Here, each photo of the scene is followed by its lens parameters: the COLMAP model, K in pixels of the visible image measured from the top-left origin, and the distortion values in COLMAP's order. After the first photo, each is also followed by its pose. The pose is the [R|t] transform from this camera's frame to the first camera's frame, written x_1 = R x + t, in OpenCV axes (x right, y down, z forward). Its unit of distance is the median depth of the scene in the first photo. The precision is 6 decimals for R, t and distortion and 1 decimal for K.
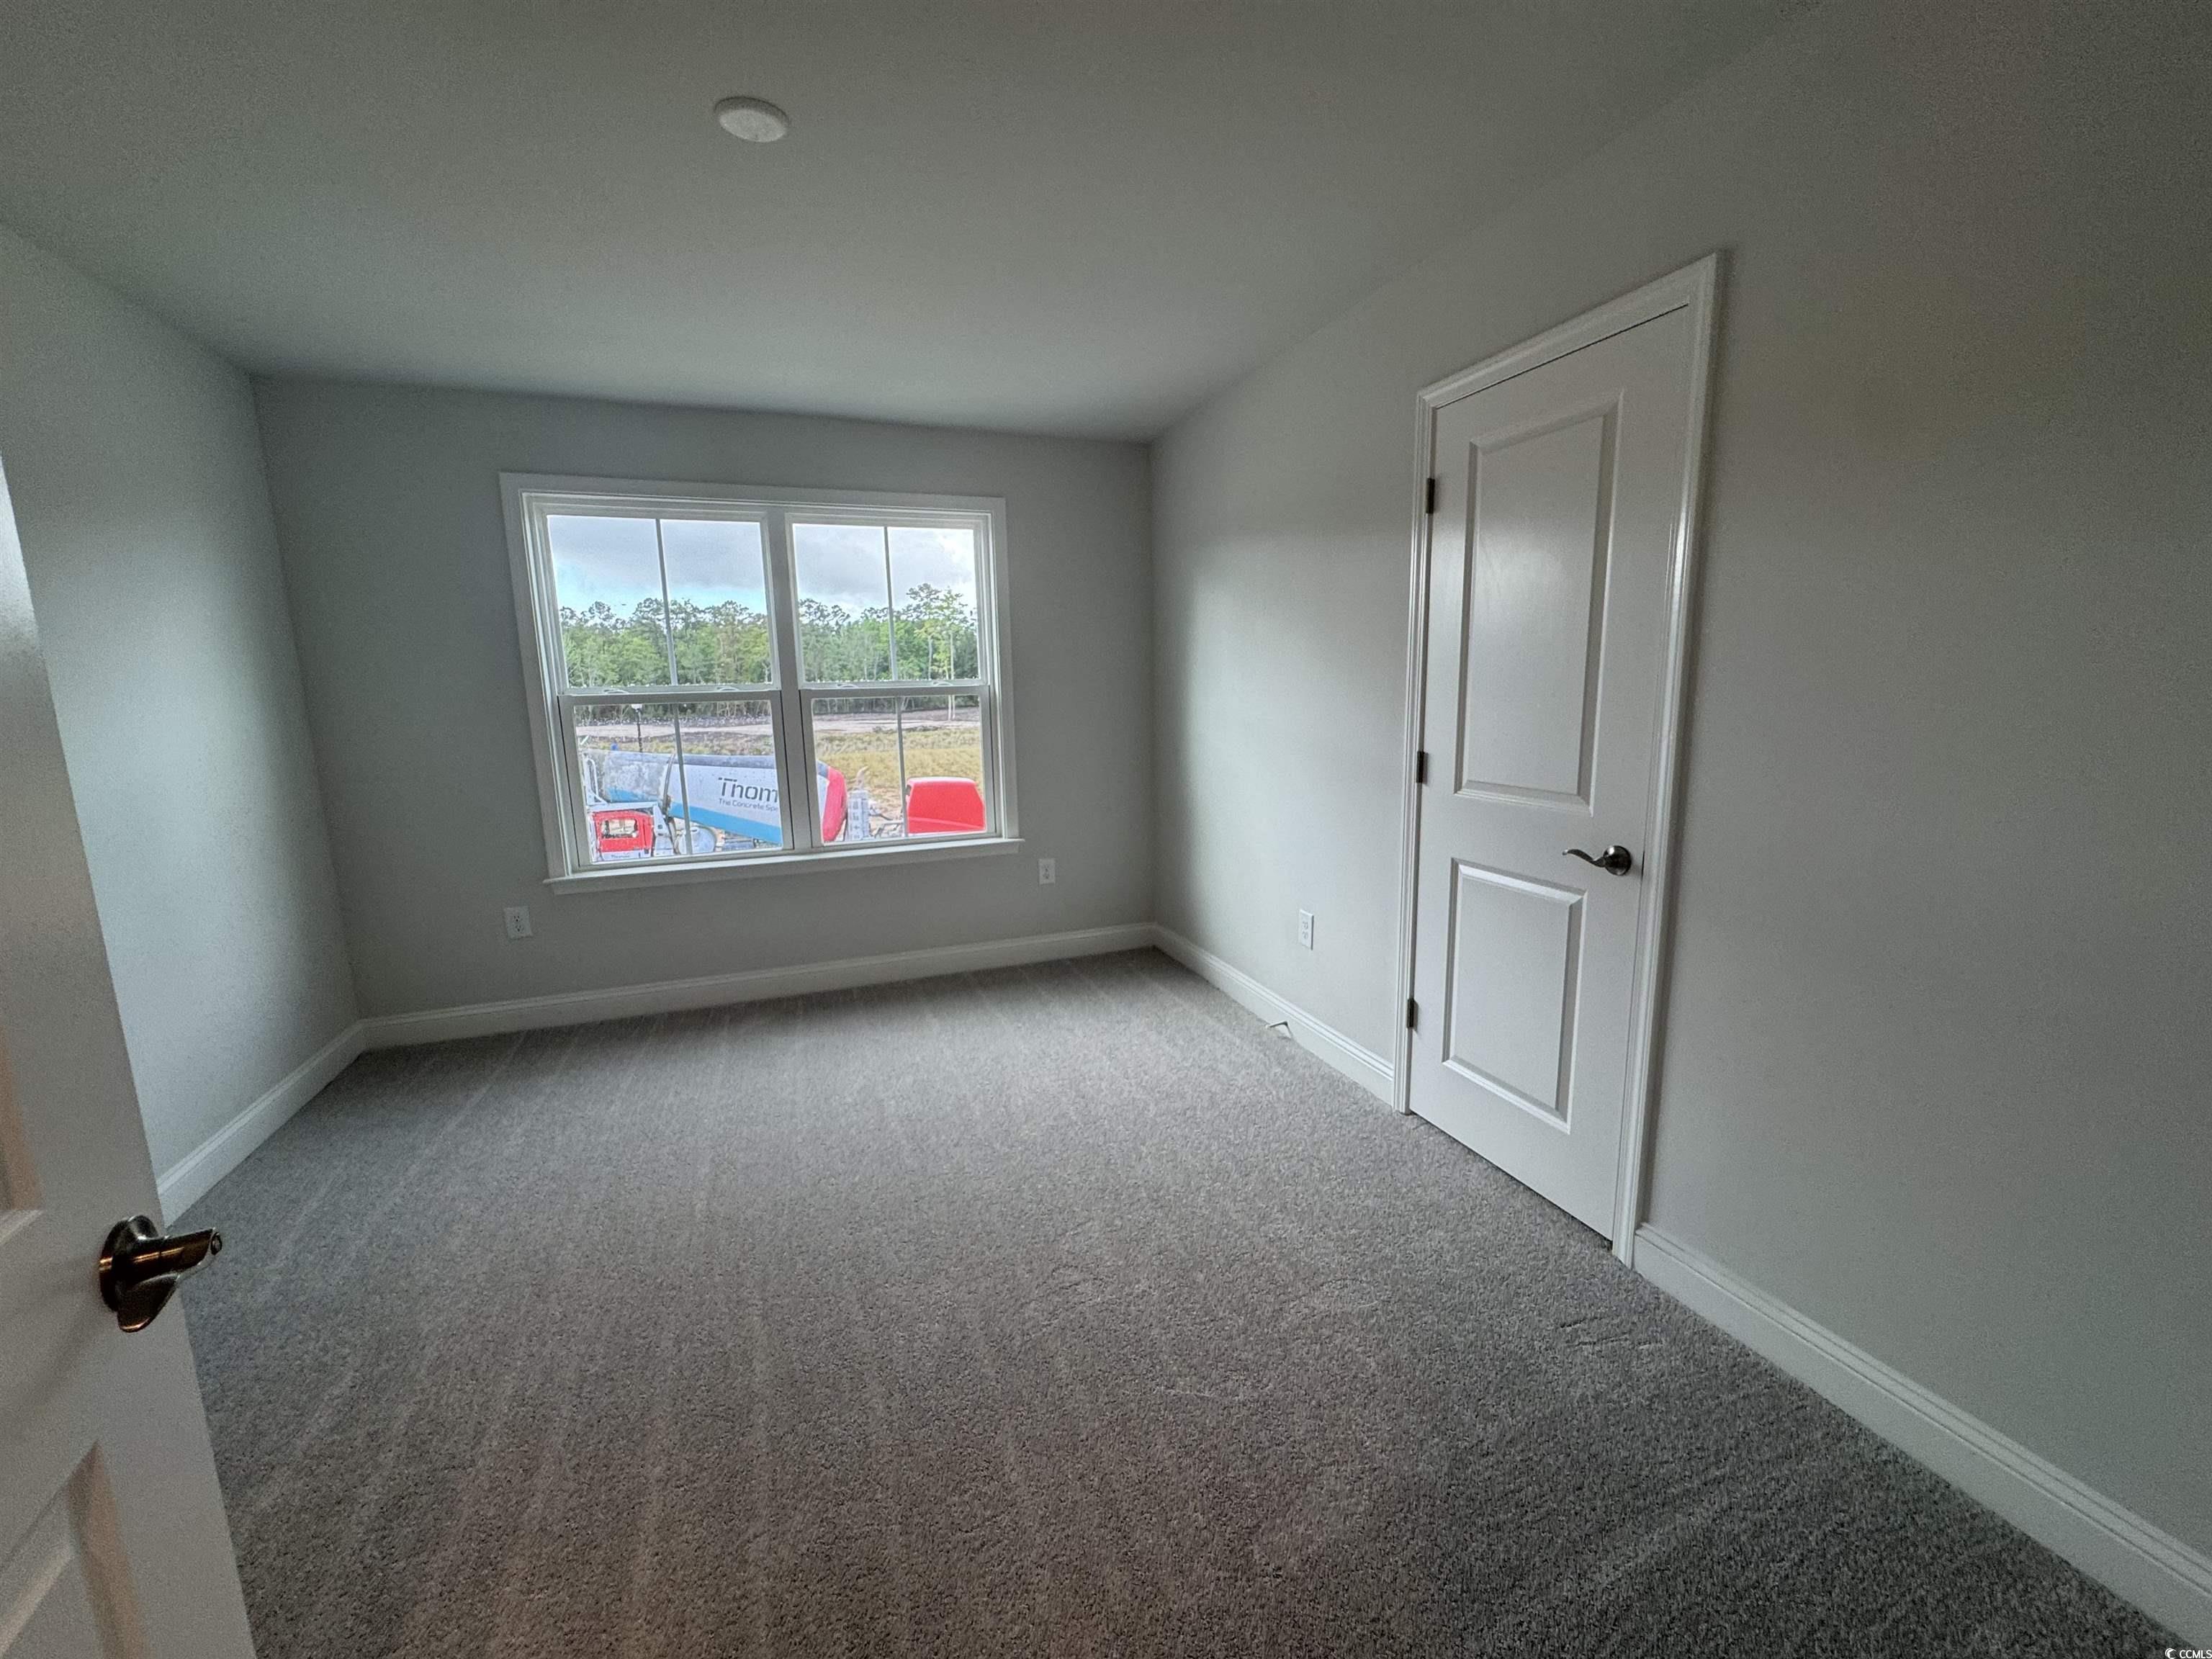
lens RADIAL K [[871.6, 0, 1106.0], [0, 871.6, 829.5], [0, 0, 1]] dist [-0.001042, -0.000065]
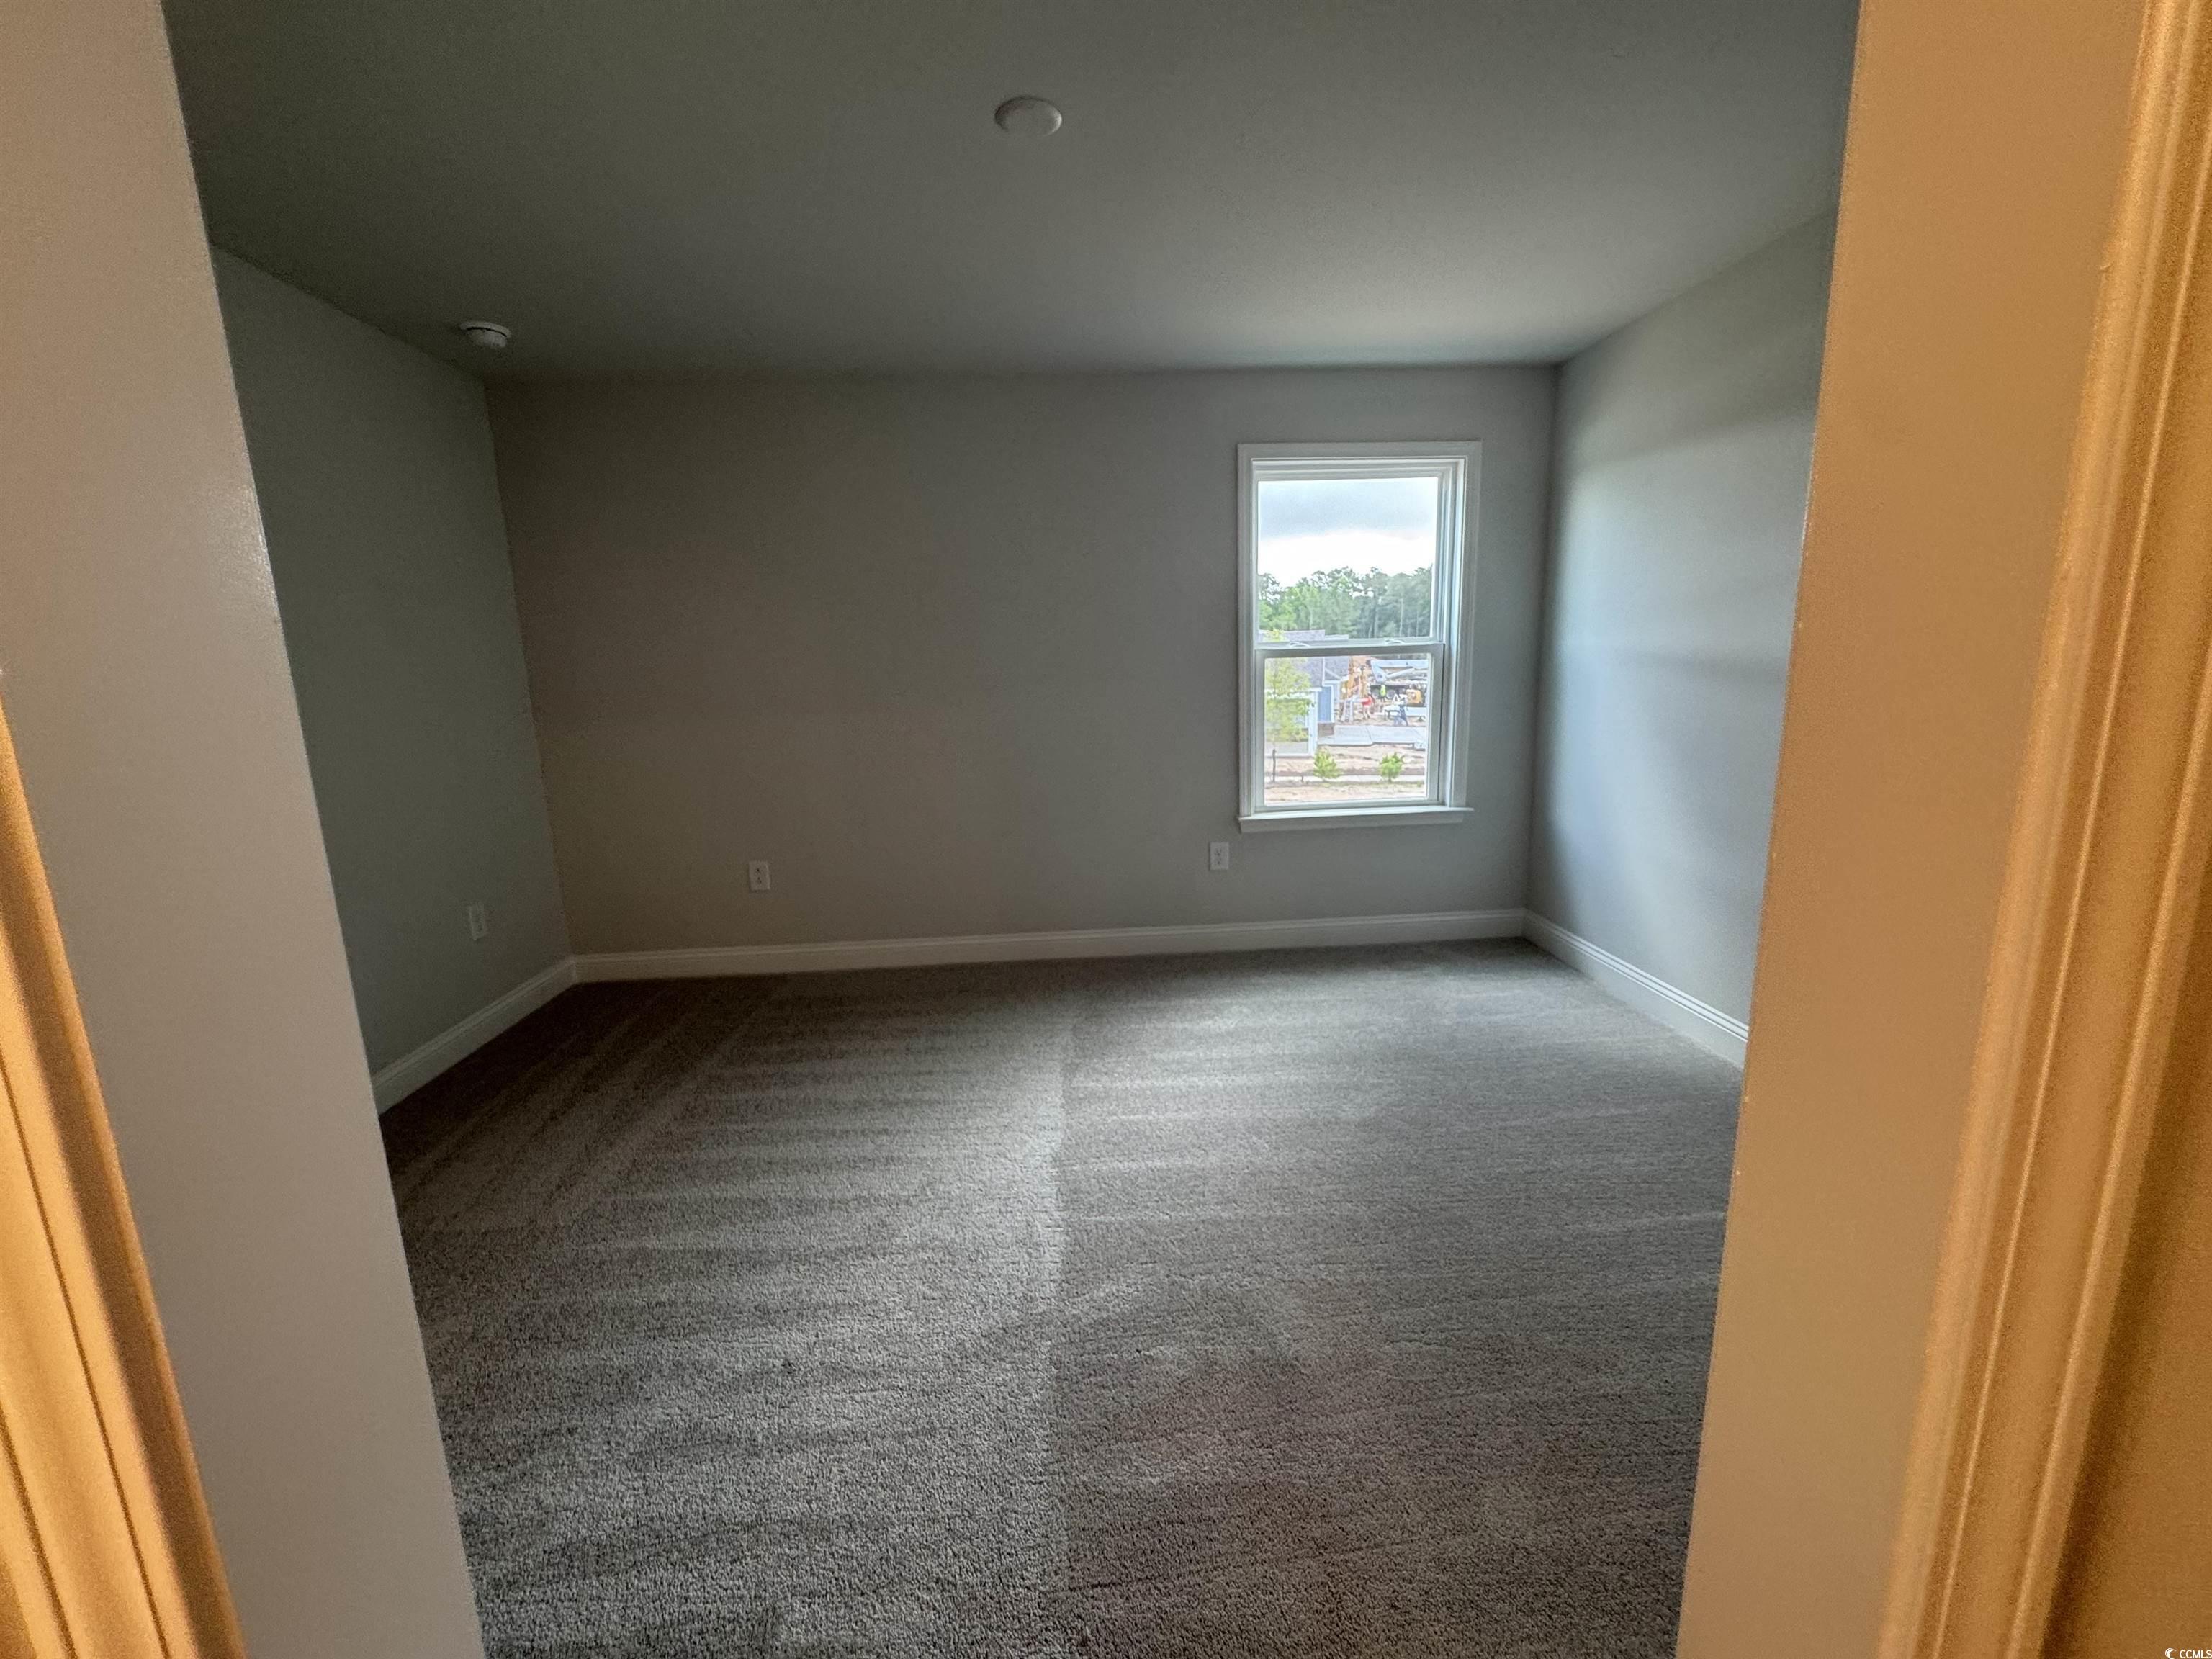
lens RADIAL K [[908.5, 0, 1106.0], [0, 908.5, 829.5], [0, 0, 1]] dist [0.000254, -0.000072]
pose [[0.951324, 0.046291, -0.304697, -0.182710], [-0.037054, 0.998664, 0.036030, 0.014775], [0.305958, -0.022986, 0.951768, -0.056056]]
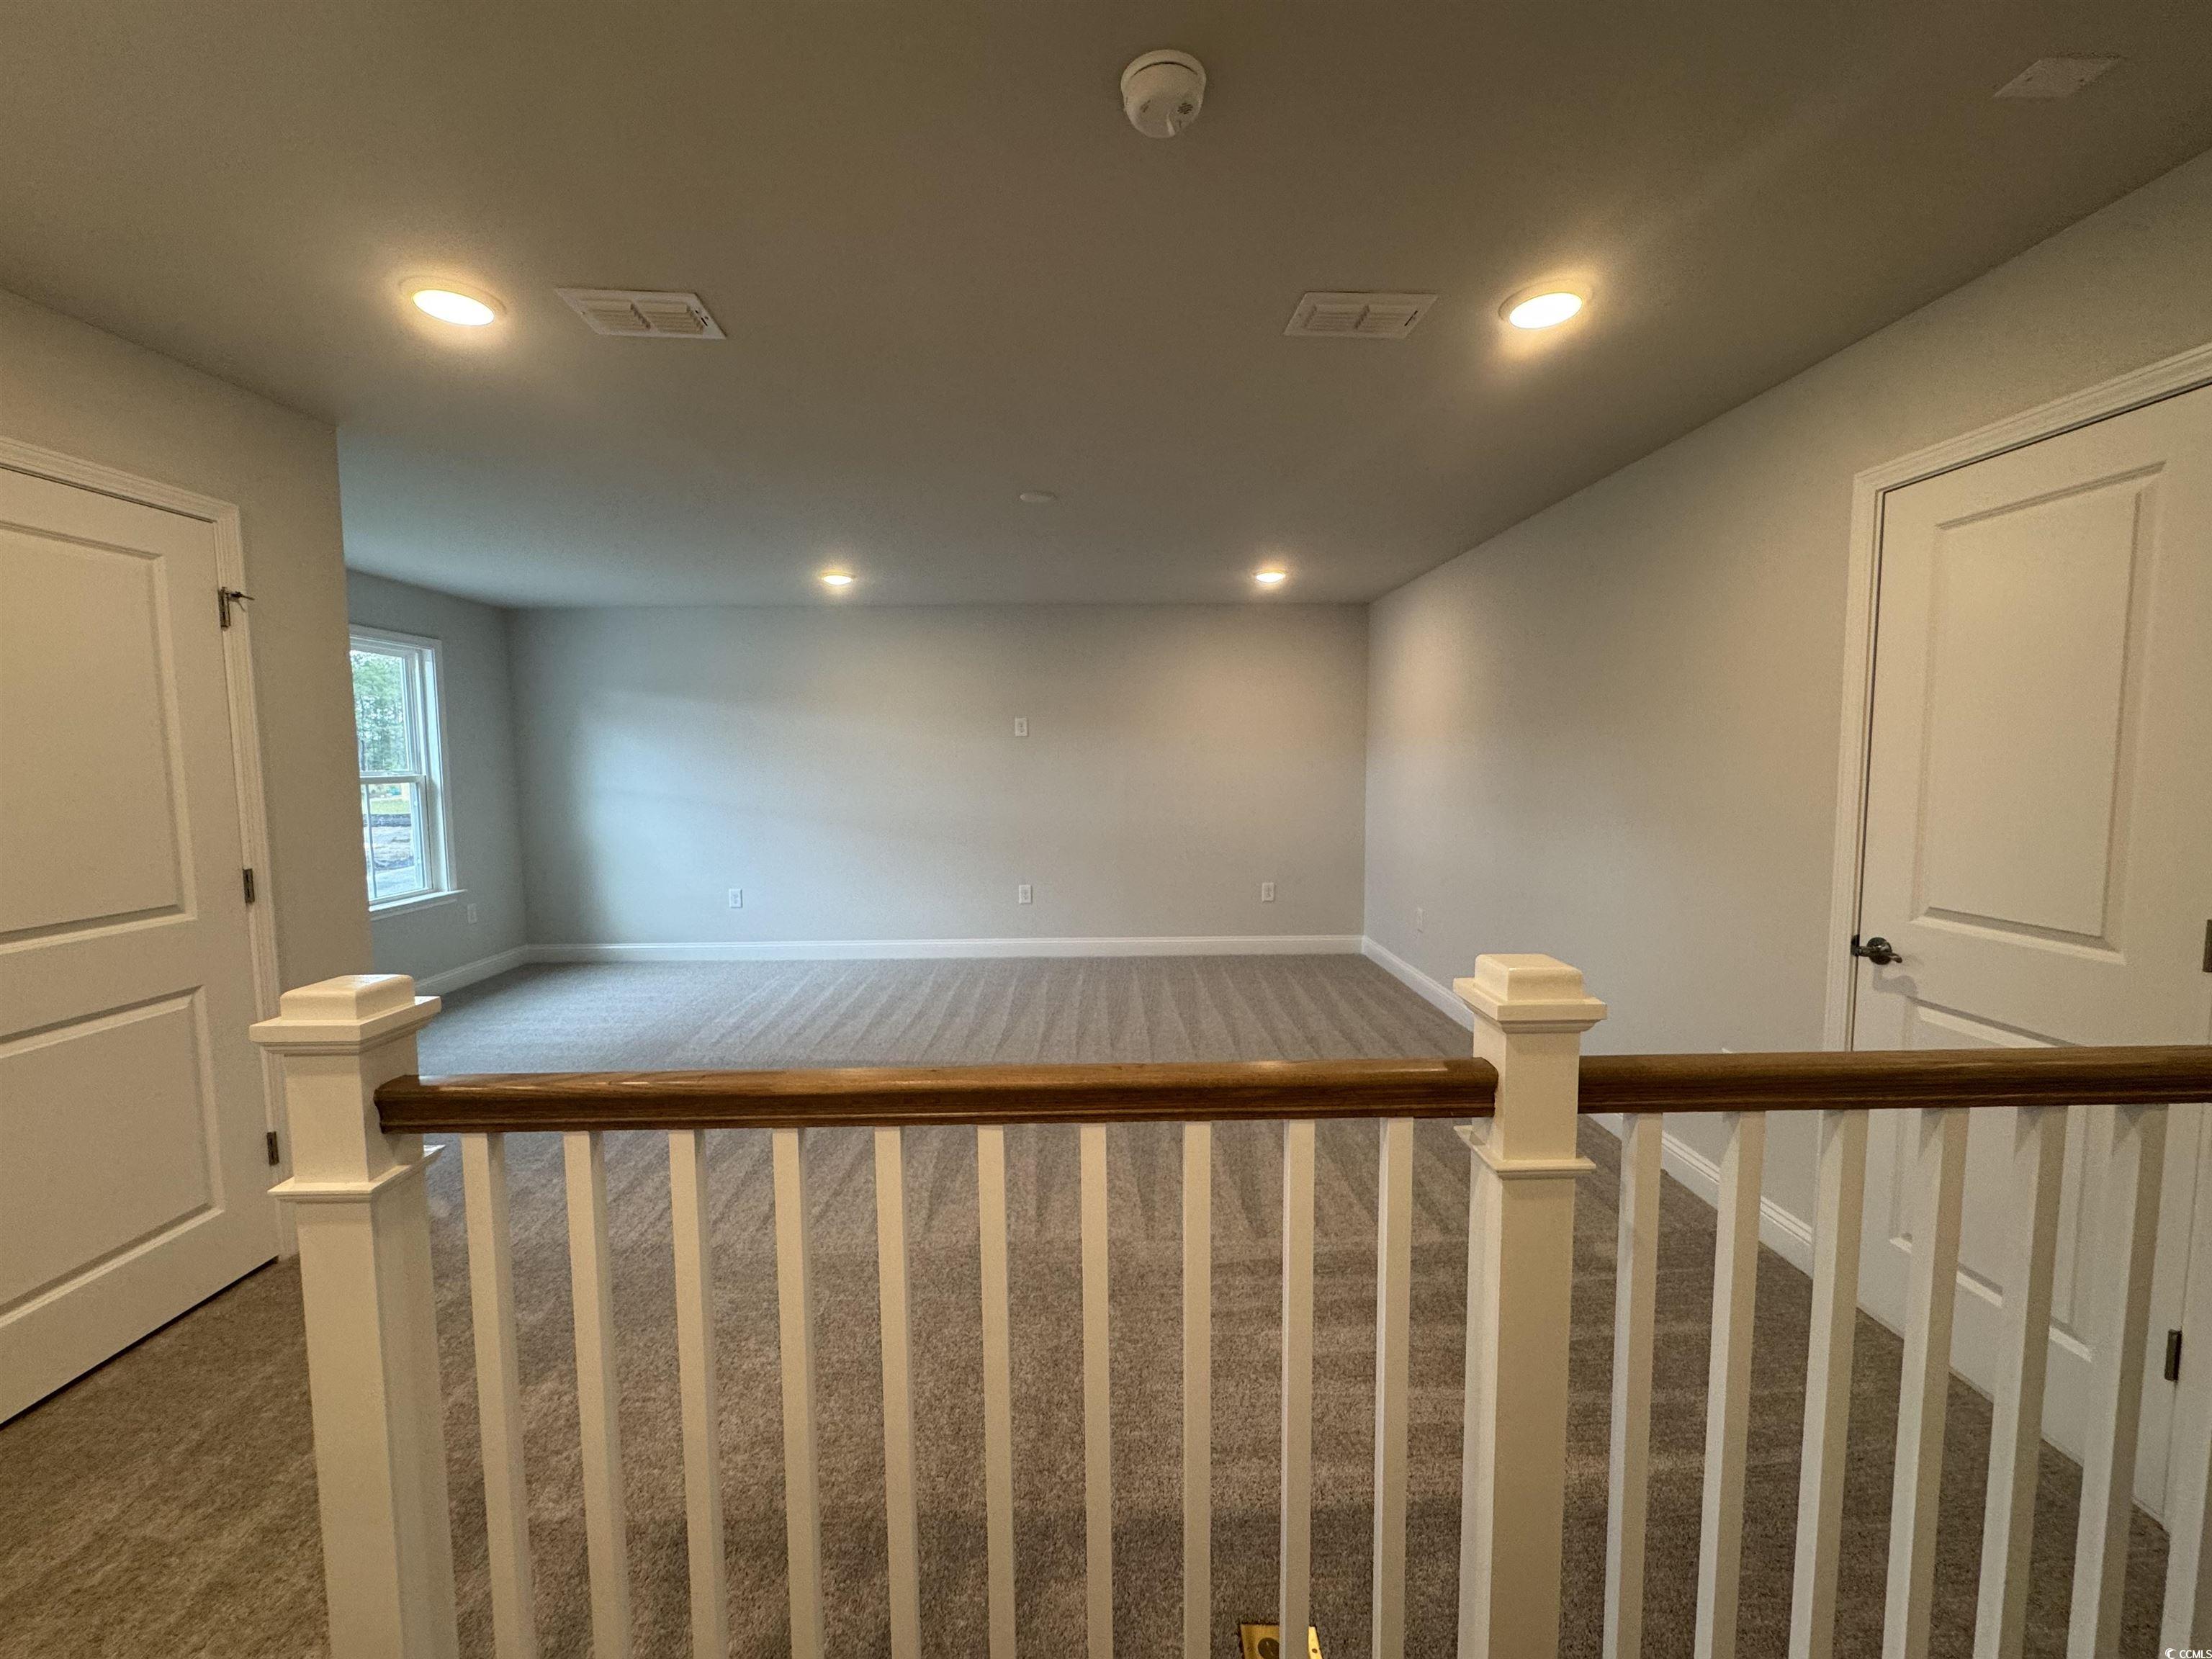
lens RADIAL K [[908.5, 0, 1106.0], [0, 908.5, 829.5], [0, 0, 1]] dist [0.000254, -0.000072]
pose [[0.334164, -0.069462, 0.939952, -1.134630], [0.165792, 0.986062, 0.013928, 0.068576], [-0.927819, 0.151182, 0.341022, -0.416671]]
